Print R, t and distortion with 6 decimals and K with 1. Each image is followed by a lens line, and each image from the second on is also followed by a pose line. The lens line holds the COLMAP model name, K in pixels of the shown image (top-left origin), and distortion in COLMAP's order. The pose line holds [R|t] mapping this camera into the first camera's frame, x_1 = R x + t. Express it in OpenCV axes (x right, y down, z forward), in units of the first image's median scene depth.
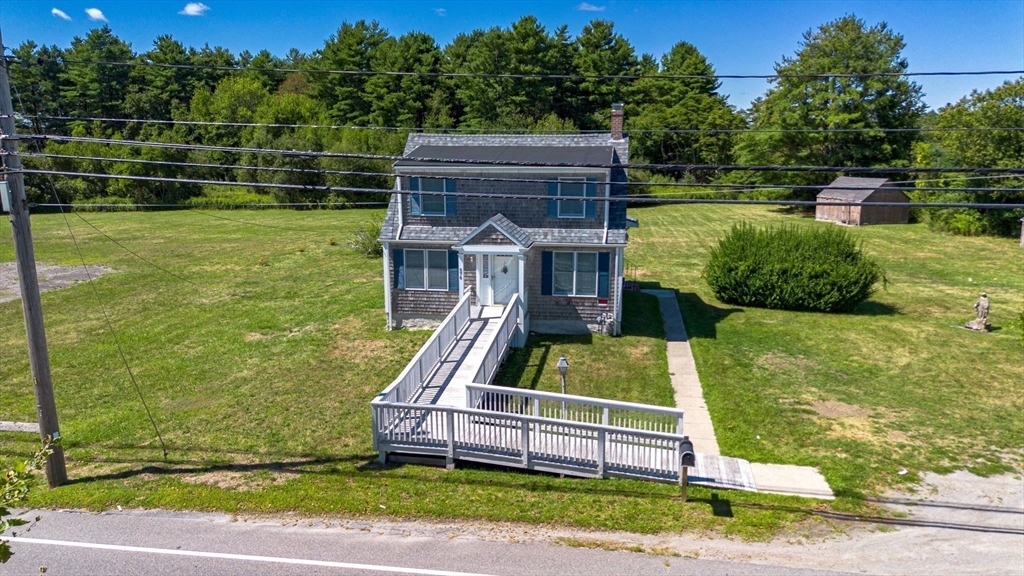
lens RADIAL K [[732.4, 0, 512.0], [0, 732.4, 288.0], [0, 0, 1]] dist [0.071481, -0.079632]
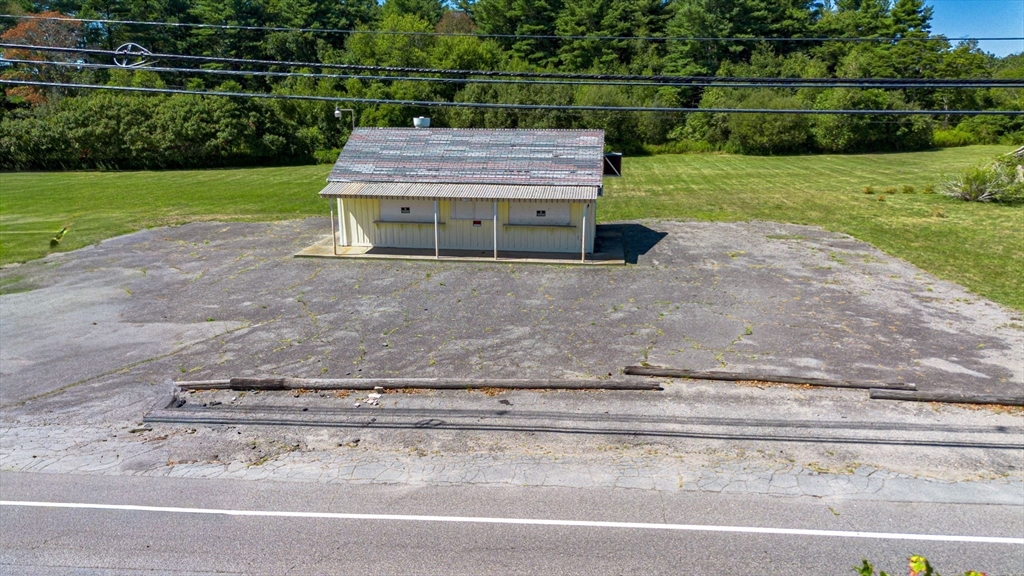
lens RADIAL K [[732.4, 0, 512.0], [0, 732.4, 288.0], [0, 0, 1]] dist [0.071481, -0.079632]
pose [[0.995839, -0.025465, 0.087497, -0.382393], [0.019767, 0.997665, 0.065381, -0.005273], [-0.088958, -0.063380, 0.994017, 0.069650]]
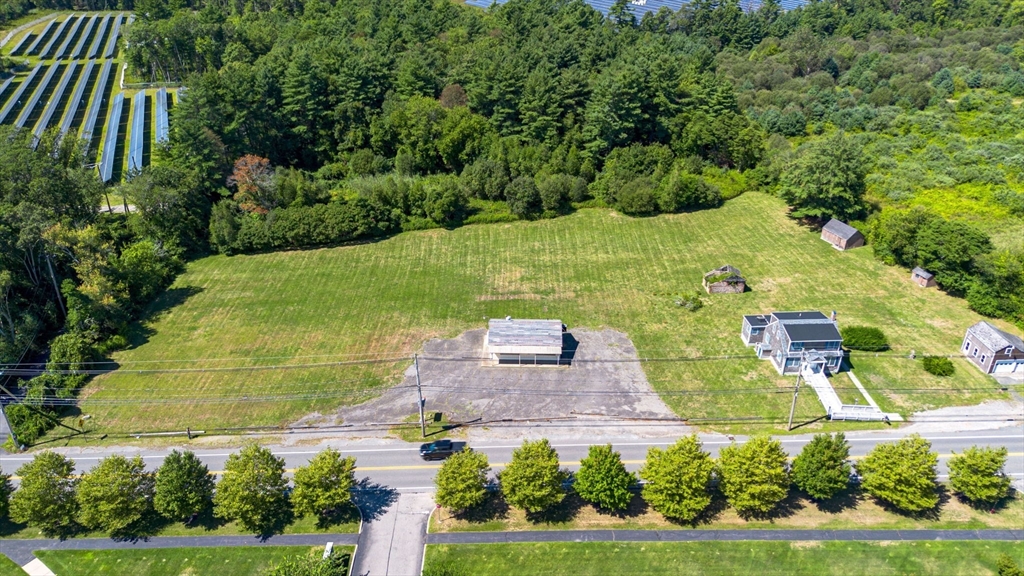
lens RADIAL K [[731.1, 0, 512.0], [0, 731.1, 288.0], [0, 0, 1]] dist [0.065778, -0.069125]
pose [[0.981583, -0.092794, 0.166983, -0.559049], [0.039859, 0.954345, 0.296036, -0.411373], [-0.186830, -0.283929, 0.940468, -0.594834]]
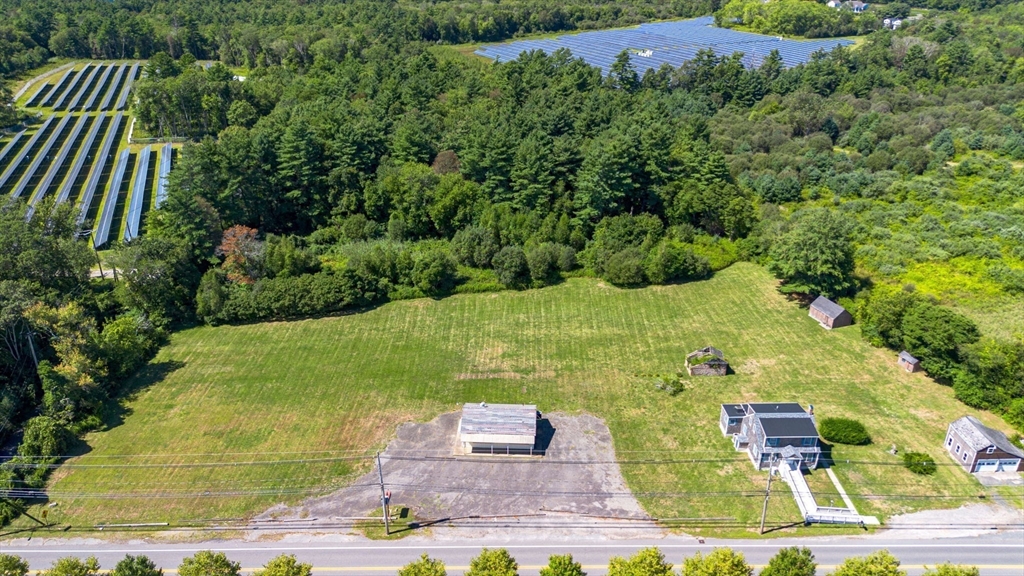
lens RADIAL K [[732.4, 0, 512.0], [0, 732.4, 288.0], [0, 0, 1]] dist [0.071481, -0.079632]
pose [[0.985661, -0.073959, 0.151664, -0.496806], [0.034002, 0.967444, 0.250792, -0.480445], [-0.165274, -0.242039, 0.956086, -0.583064]]
